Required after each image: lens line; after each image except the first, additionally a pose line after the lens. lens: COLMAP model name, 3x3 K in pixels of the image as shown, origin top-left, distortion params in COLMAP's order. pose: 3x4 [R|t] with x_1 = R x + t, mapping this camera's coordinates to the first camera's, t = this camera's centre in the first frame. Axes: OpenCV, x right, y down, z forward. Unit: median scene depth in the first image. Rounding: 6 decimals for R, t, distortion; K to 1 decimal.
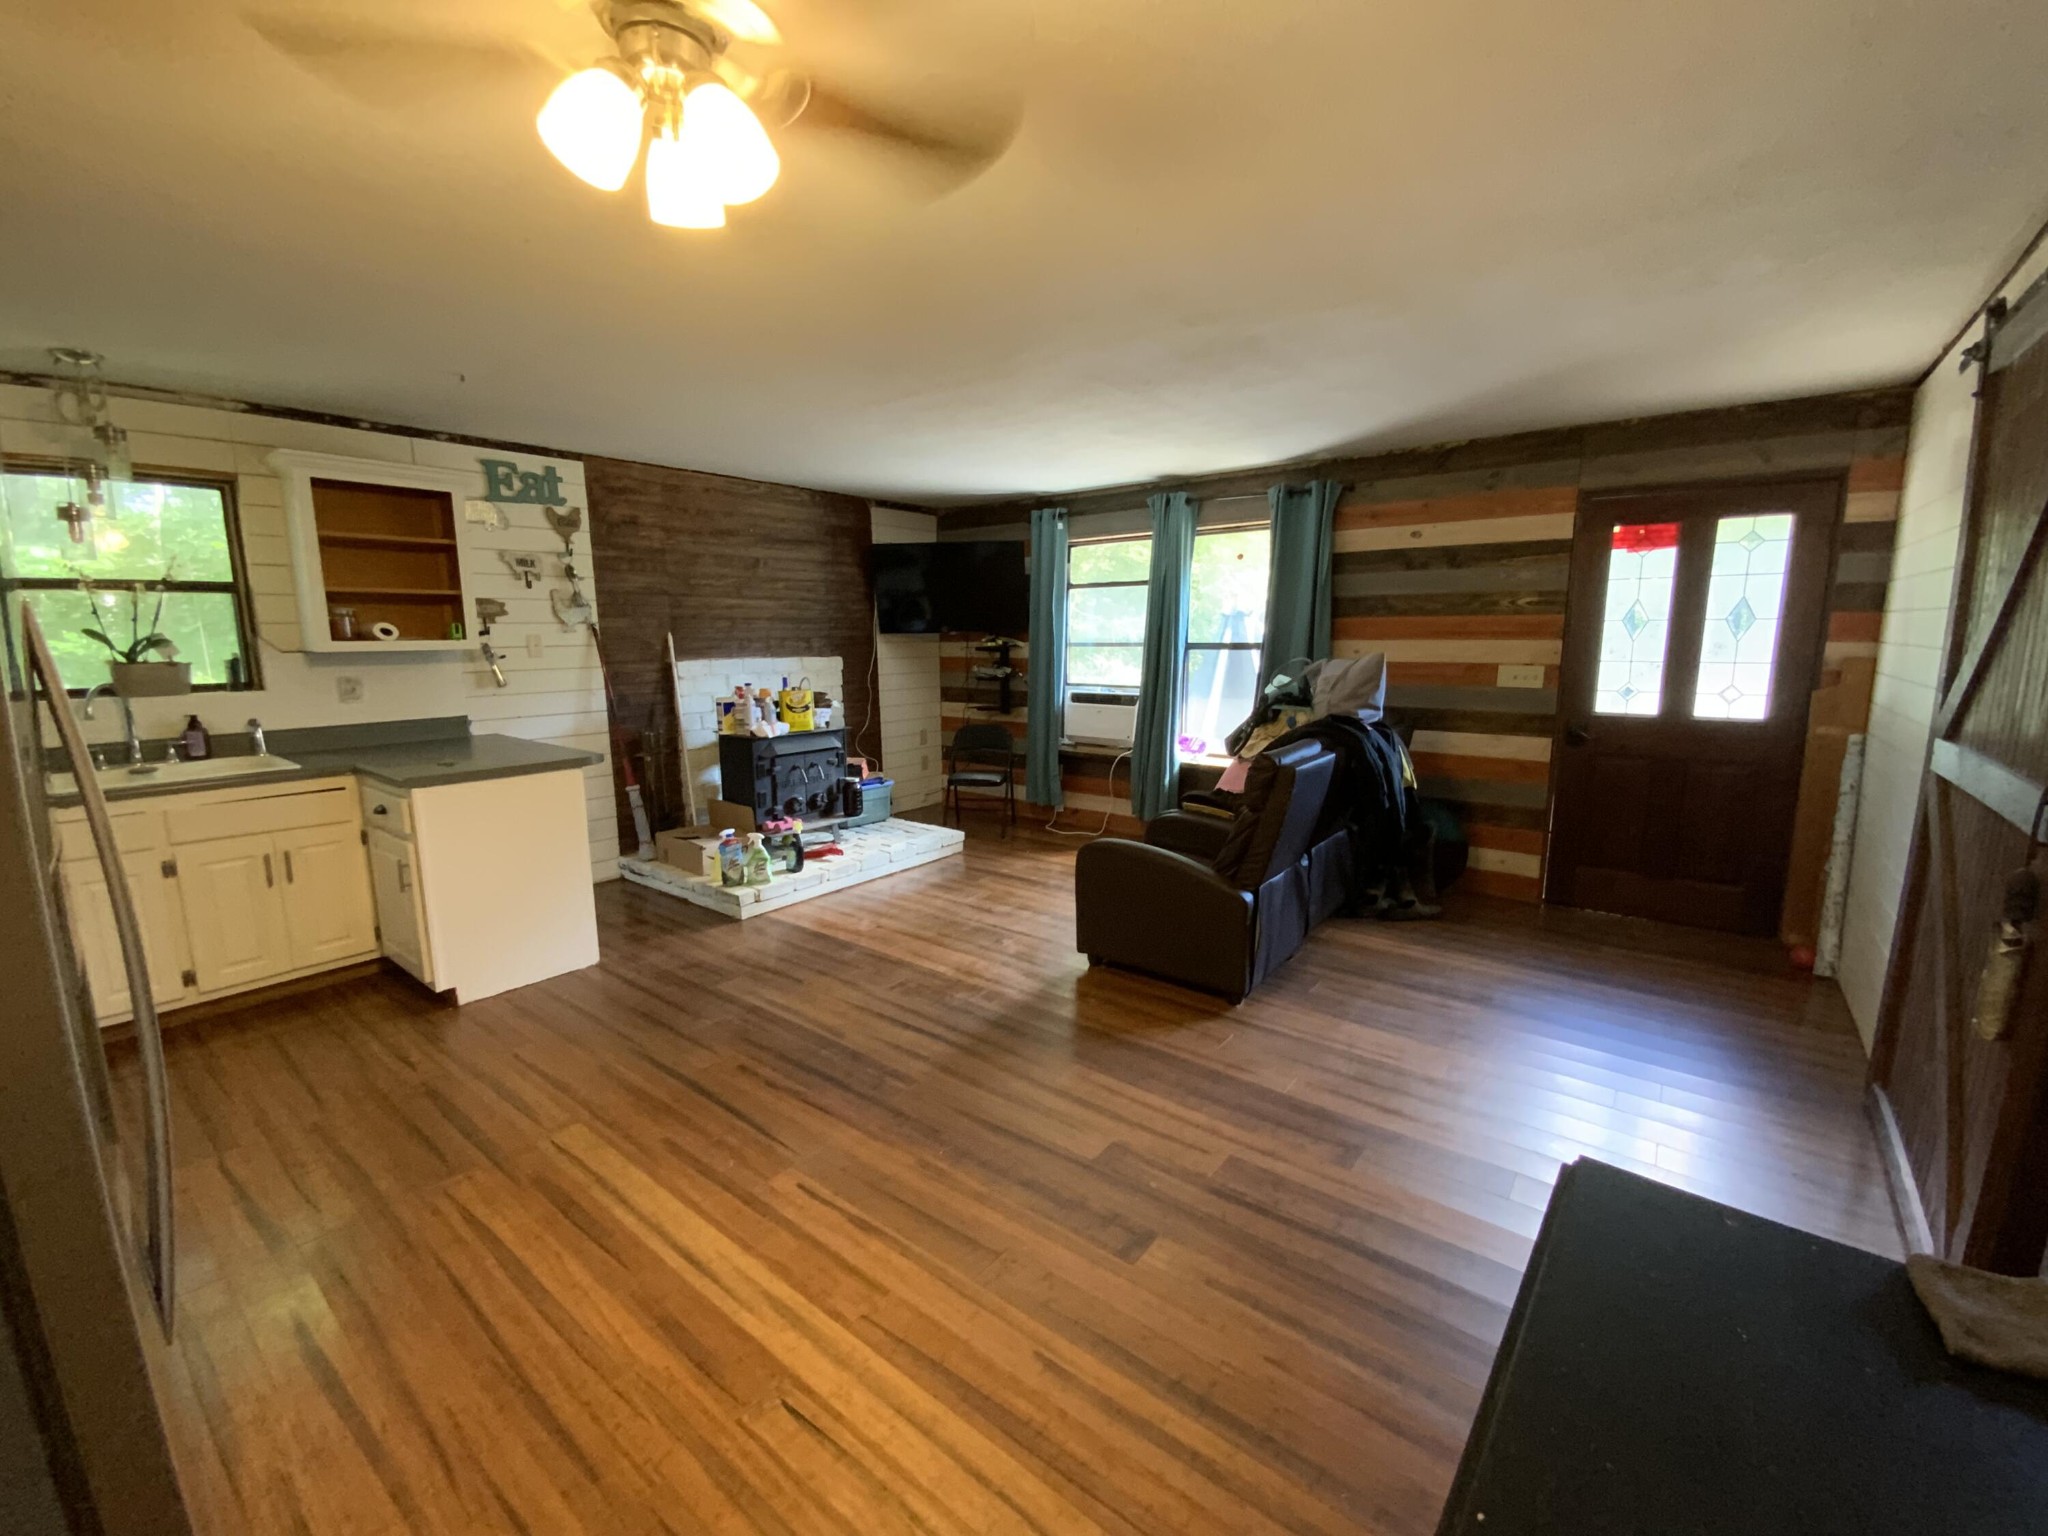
lens RADIAL K [[826.6, 0, 1024.2], [0, 826.6, 771.4], [0, 0, 1]] dist [0.027373, -0.022656]
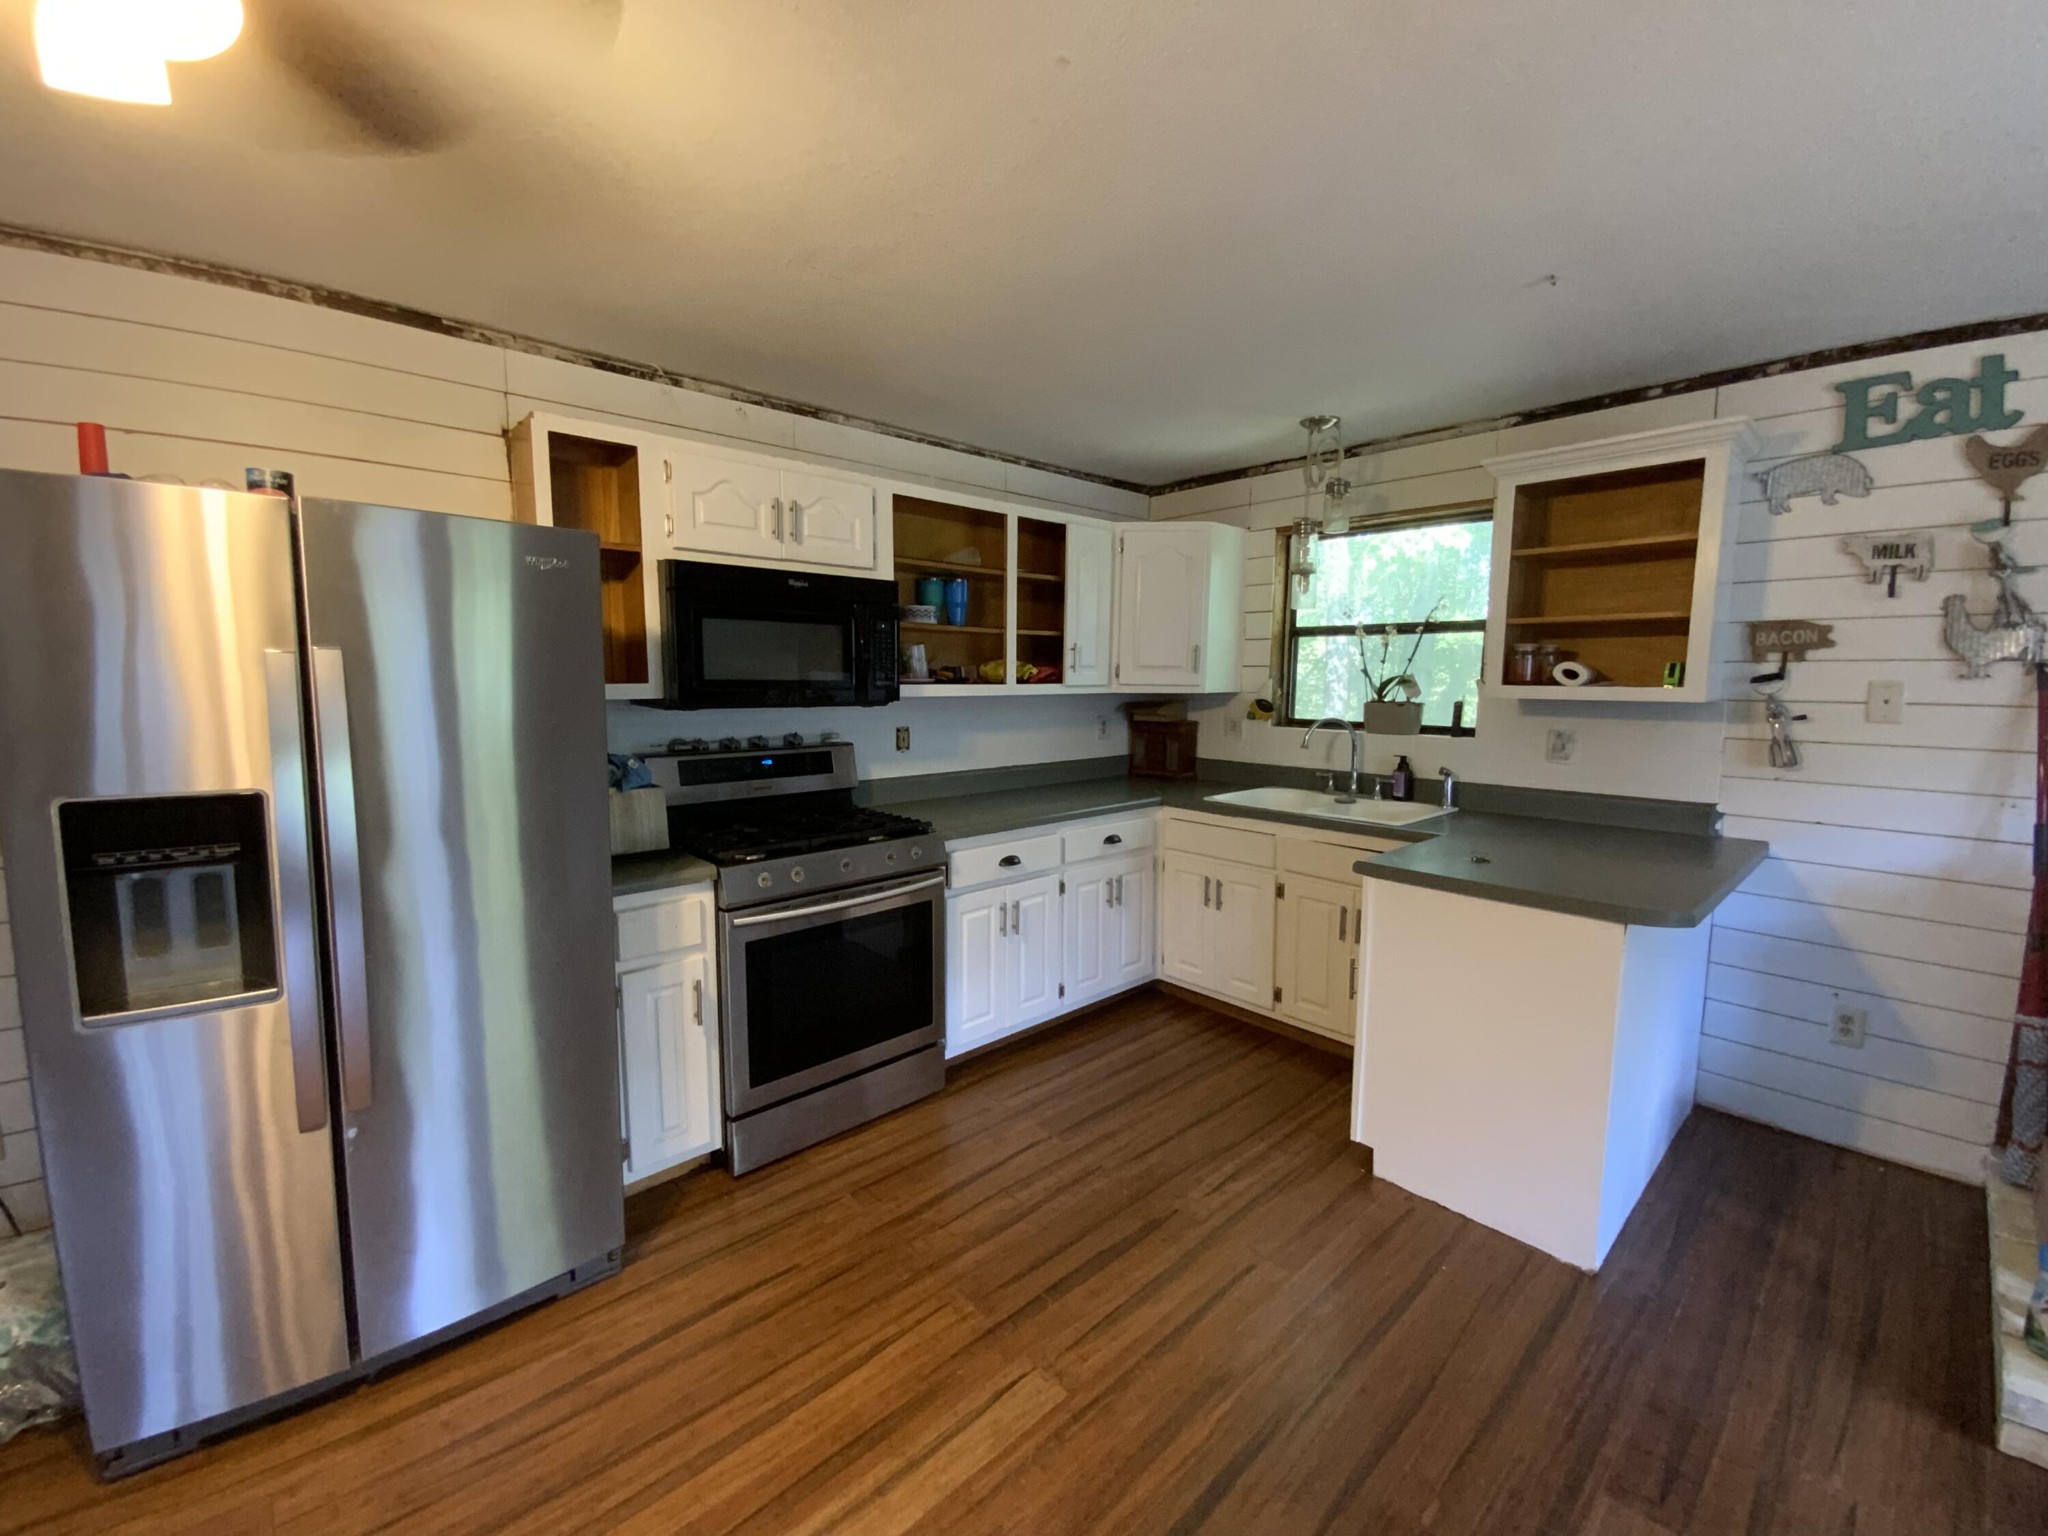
lens RADIAL K [[826.6, 0, 1024.2], [0, 826.6, 771.4], [0, 0, 1]] dist [0.027373, -0.022656]
pose [[-0.162005, 0.119249, -0.979558, 0.042173], [-0.168462, 0.974757, 0.146526, -0.096951], [0.972304, 0.188757, -0.137827, 0.569500]]
